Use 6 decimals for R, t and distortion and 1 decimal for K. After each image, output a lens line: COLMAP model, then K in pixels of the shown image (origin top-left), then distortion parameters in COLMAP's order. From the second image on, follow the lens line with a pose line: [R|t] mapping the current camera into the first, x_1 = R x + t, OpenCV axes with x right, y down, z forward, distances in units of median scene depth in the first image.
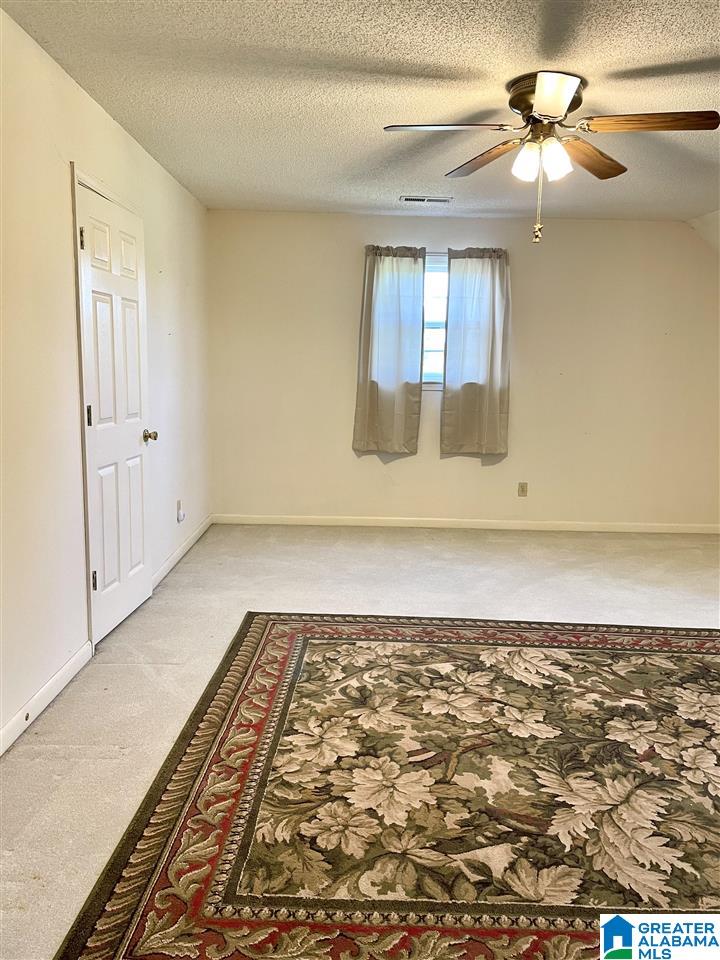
lens RADIAL K [[739.8, 0, 358.6], [0, 739.8, 460.9], [0, 0, 1]] dist [0.076518, -0.093735]
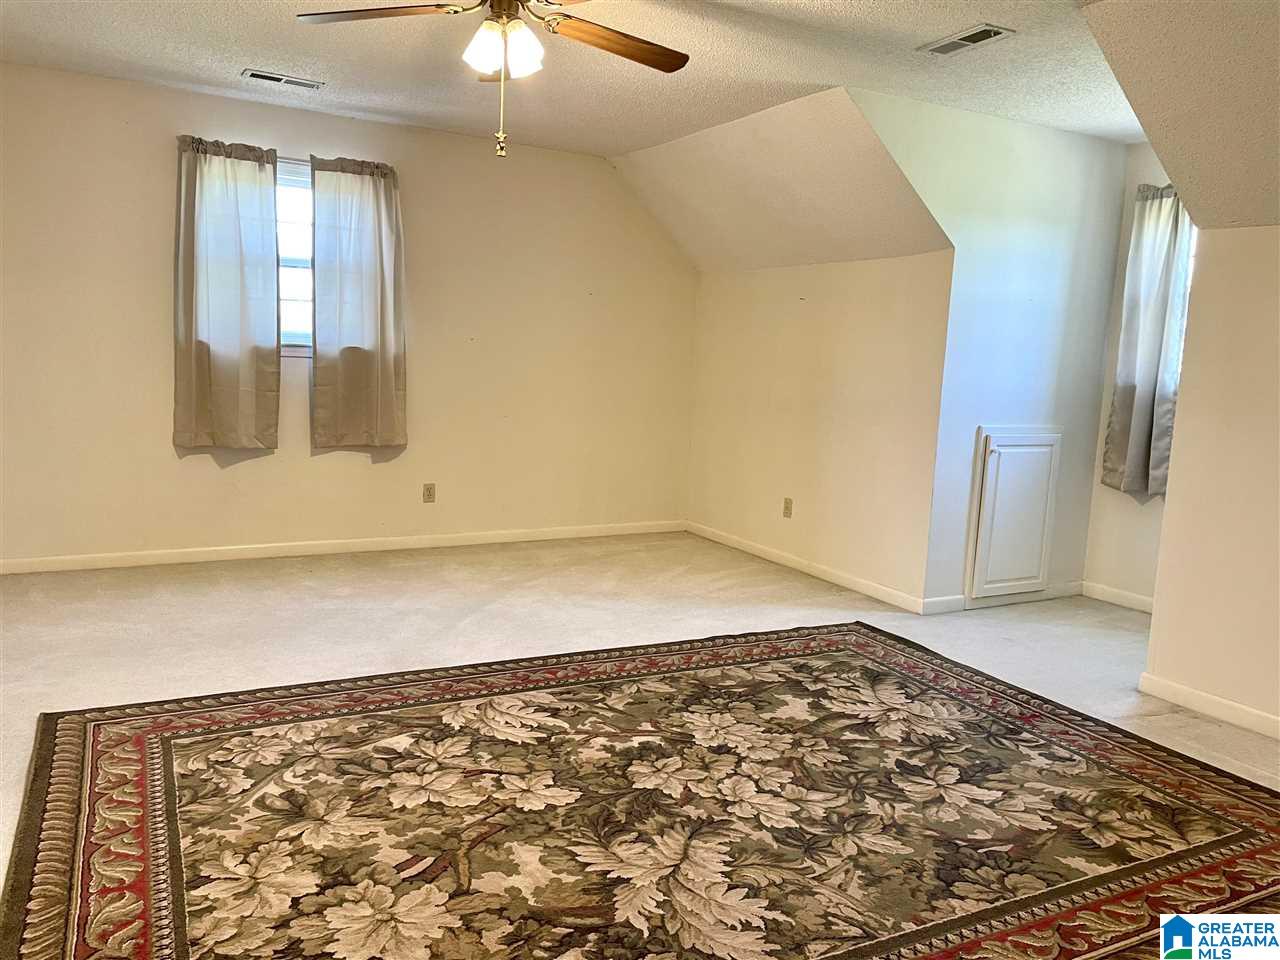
lens RADIAL K [[986.3, 0, 641.1], [0, 986.3, 458.3], [0, 0, 1]] dist [0.076518, -0.093735]
pose [[0.873156, -0.037765, 0.485975, -0.132829], [0.039659, 0.999193, 0.006391, 0.010984], [-0.485824, 0.013693, 0.873949, 0.056721]]
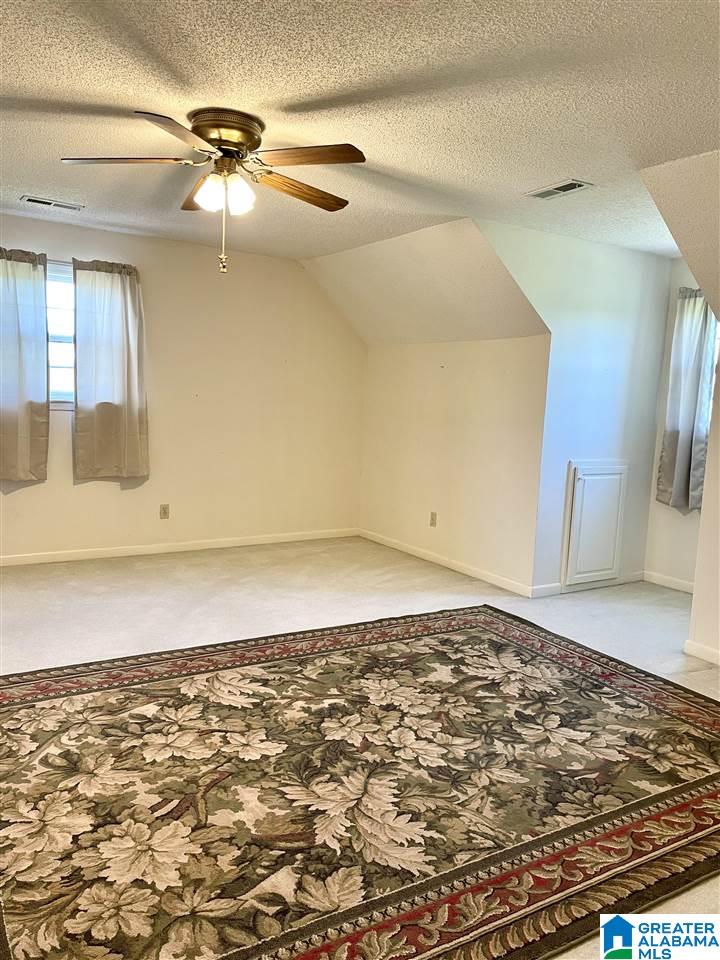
lens RADIAL K [[739.8, 0, 370.1], [0, 739.8, 462.0], [0, 0, 1]] dist [0.076518, -0.093735]
pose [[0.838209, -0.037484, 0.544059, -0.152691], [0.047025, 0.998887, -0.003630, -0.019060], [-0.543317, 0.028627, 0.839039, 0.041792]]
